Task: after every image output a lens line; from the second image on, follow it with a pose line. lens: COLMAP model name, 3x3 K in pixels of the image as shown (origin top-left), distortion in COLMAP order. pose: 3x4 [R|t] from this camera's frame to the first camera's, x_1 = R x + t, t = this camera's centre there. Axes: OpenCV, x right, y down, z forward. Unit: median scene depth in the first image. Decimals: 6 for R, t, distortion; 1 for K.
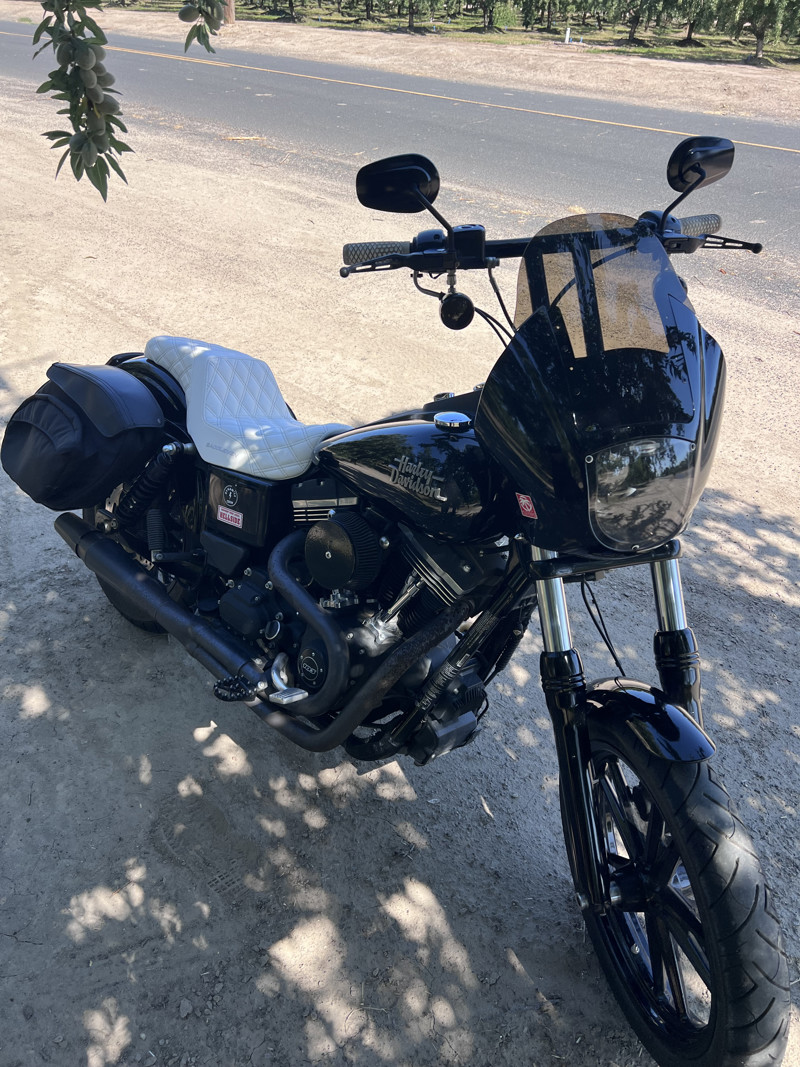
lens RADIAL K [[806.9, 0, 400.0], [0, 806.9, 533.5], [0, 0, 1]] dist [-0.006590, -0.013400]
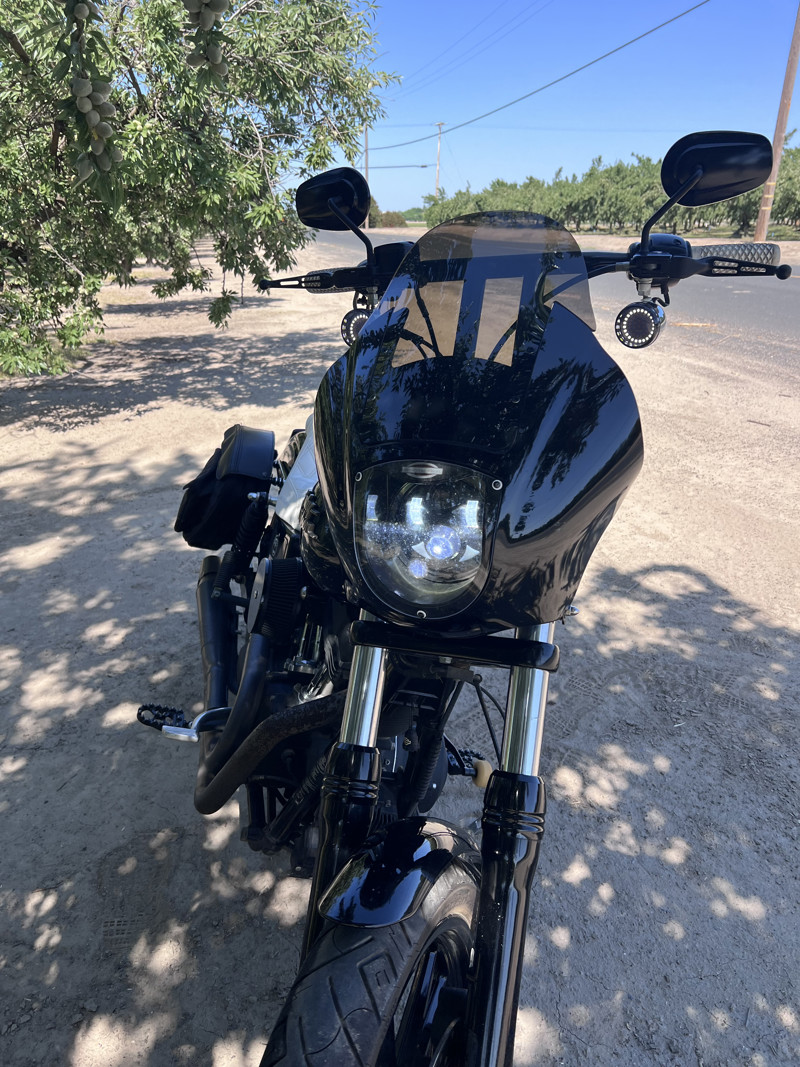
lens RADIAL K [[806.9, 0, 400.0], [0, 806.9, 533.5], [0, 0, 1]] dist [-0.006590, -0.013400]
pose [[0.823748, 0.155982, -0.545077, 0.583049], [-0.276613, 0.949790, -0.146236, 0.053737], [0.494899, 0.271237, 0.825534, 0.321063]]
